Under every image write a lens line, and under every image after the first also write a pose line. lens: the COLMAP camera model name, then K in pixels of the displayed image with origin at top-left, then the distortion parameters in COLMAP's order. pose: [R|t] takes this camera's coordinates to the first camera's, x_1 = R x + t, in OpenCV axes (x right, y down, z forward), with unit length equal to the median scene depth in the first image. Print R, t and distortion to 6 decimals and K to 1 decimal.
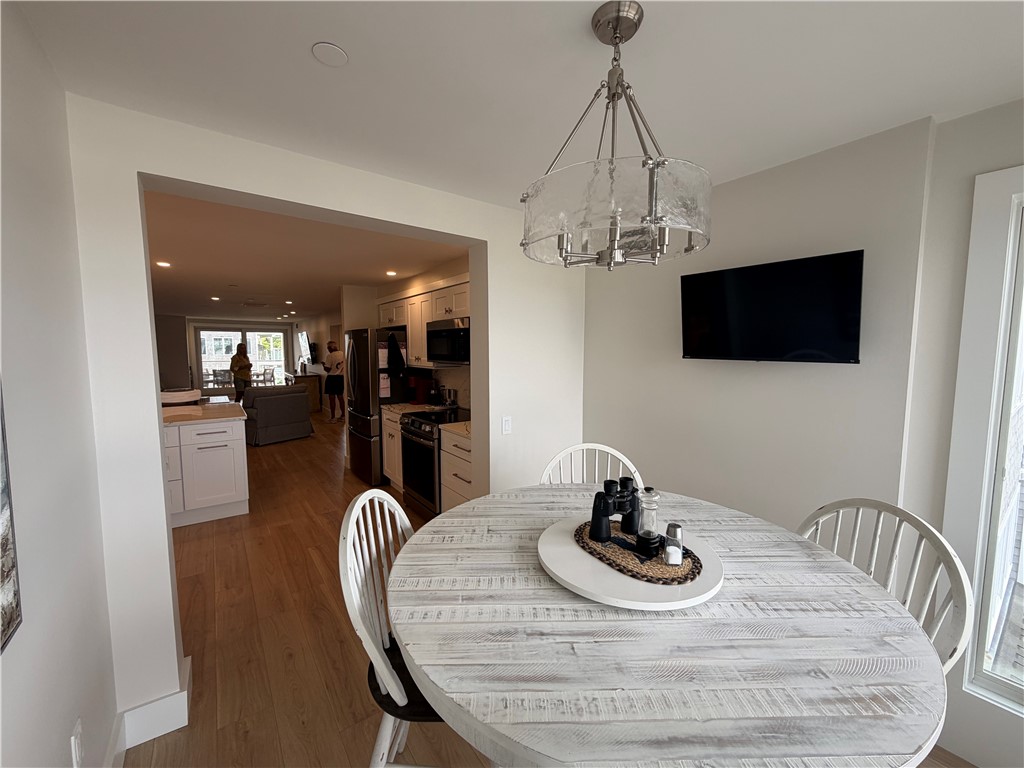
lens RADIAL K [[406.4, 0, 509.8], [0, 406.4, 384.8], [0, 0, 1]] dist [-0.000014, -0.000169]
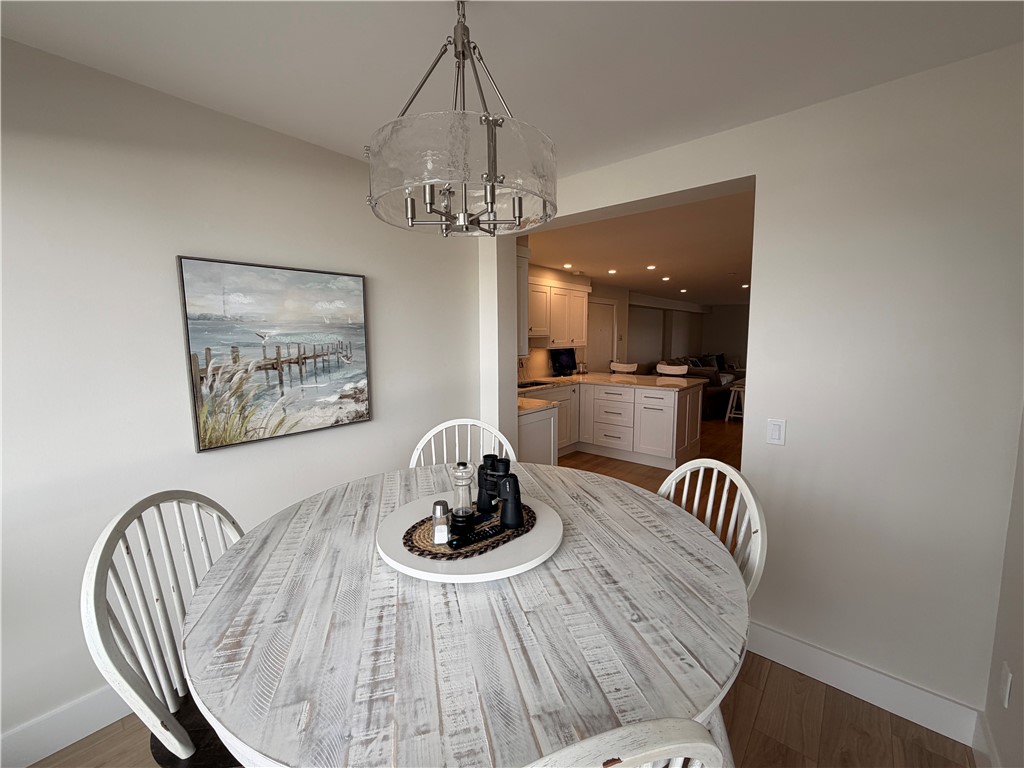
lens RADIAL K [[406.4, 0, 510.6], [0, 406.4, 382.0], [0, 0, 1]] dist [-0.000014, -0.000169]
pose [[0.230624, 0.107336, -0.967105, 1.709063], [-0.082496, 0.992476, 0.090479, -0.033031], [0.969539, 0.058916, 0.237744, 1.193781]]
